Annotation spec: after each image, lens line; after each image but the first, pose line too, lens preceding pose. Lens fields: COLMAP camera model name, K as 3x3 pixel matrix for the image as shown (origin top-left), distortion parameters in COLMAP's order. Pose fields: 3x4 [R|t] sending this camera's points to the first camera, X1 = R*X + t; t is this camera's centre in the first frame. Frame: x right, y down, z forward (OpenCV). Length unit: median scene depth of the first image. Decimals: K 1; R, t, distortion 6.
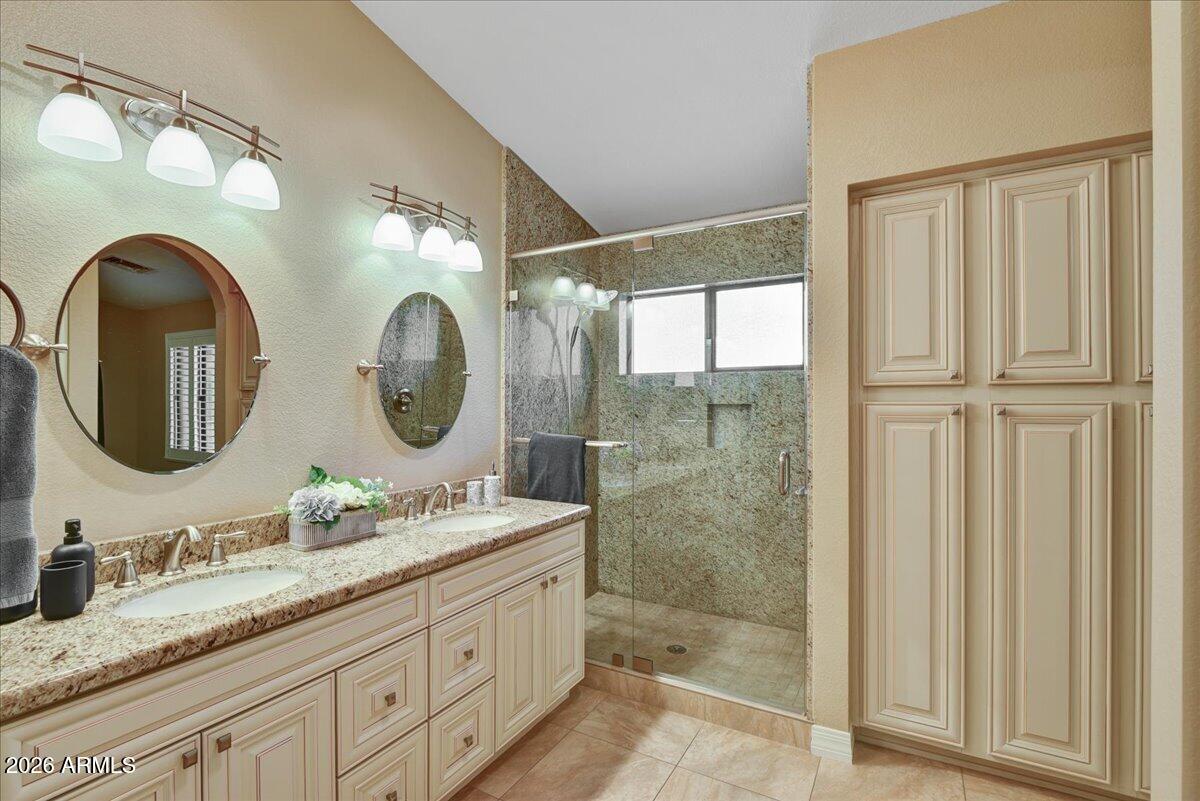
lens RADIAL K [[555.1, 0, 600.8], [0, 555.1, 406.5], [0, 0, 1]] dist [-0.001990, -0.002184]
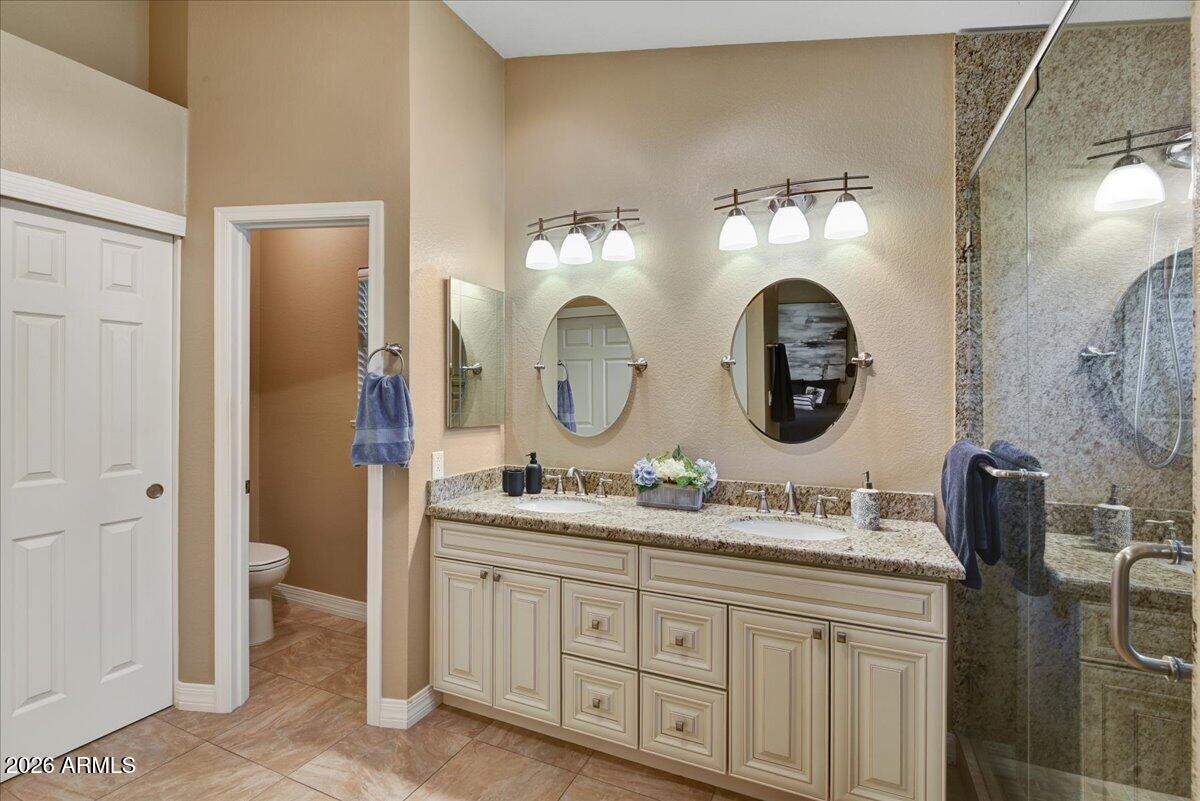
lens RADIAL K [[555.1, 0, 597.5], [0, 555.1, 392.1], [0, 0, 1]] dist [-0.001990, -0.002184]
pose [[0.068597, -0.000432, -0.997644, 0.827251], [-0.007883, 0.999968, -0.000975, -0.010562], [0.997613, 0.007931, 0.068591, 0.830954]]
